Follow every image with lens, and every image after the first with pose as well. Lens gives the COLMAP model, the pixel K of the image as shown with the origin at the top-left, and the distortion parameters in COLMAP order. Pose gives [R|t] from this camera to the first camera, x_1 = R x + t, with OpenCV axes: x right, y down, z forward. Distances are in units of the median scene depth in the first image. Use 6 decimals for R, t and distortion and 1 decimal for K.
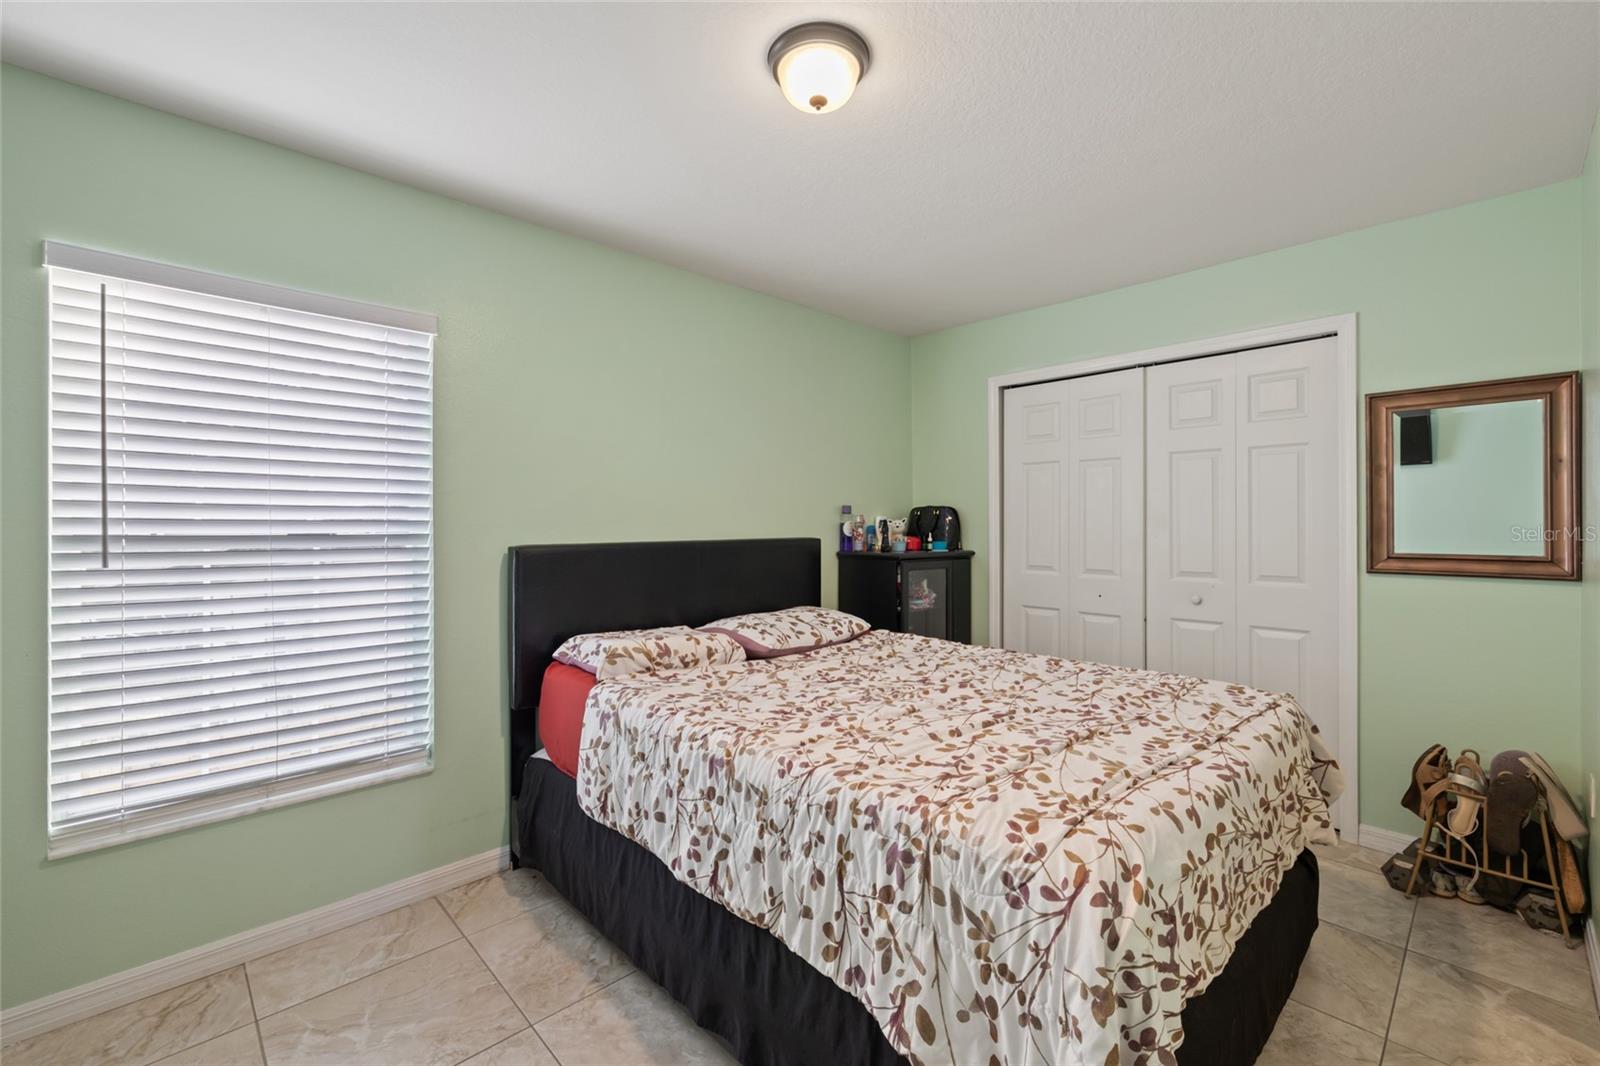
lens RADIAL K [[680.1, 0, 797.7], [0, 680.1, 509.3], [0, 0, 1]] dist [0.003037, 0.000339]
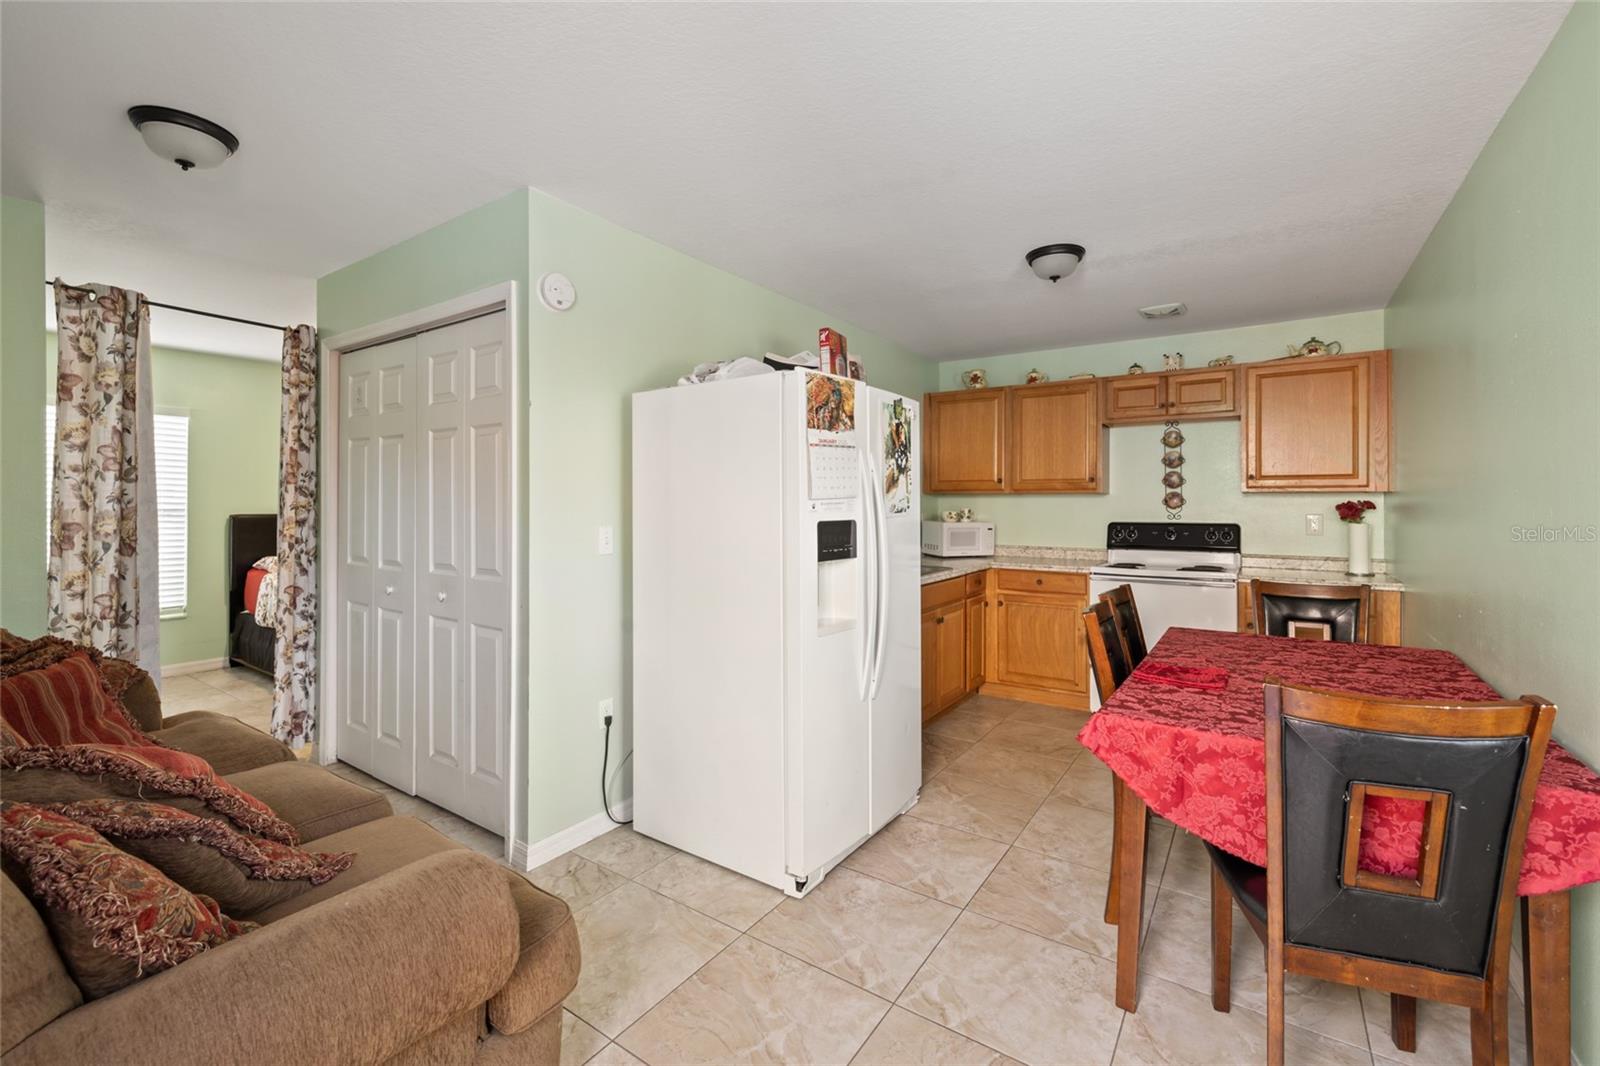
lens RADIAL K [[680.1, 0, 797.7], [0, 680.1, 509.3], [0, 0, 1]] dist [0.003037, 0.000339]
pose [[0.981011, 0.004954, 0.193887, 0.916990], [-0.006176, 0.999965, 0.005701, 0.015814], [-0.193852, -0.006791, 0.981007, -1.449308]]
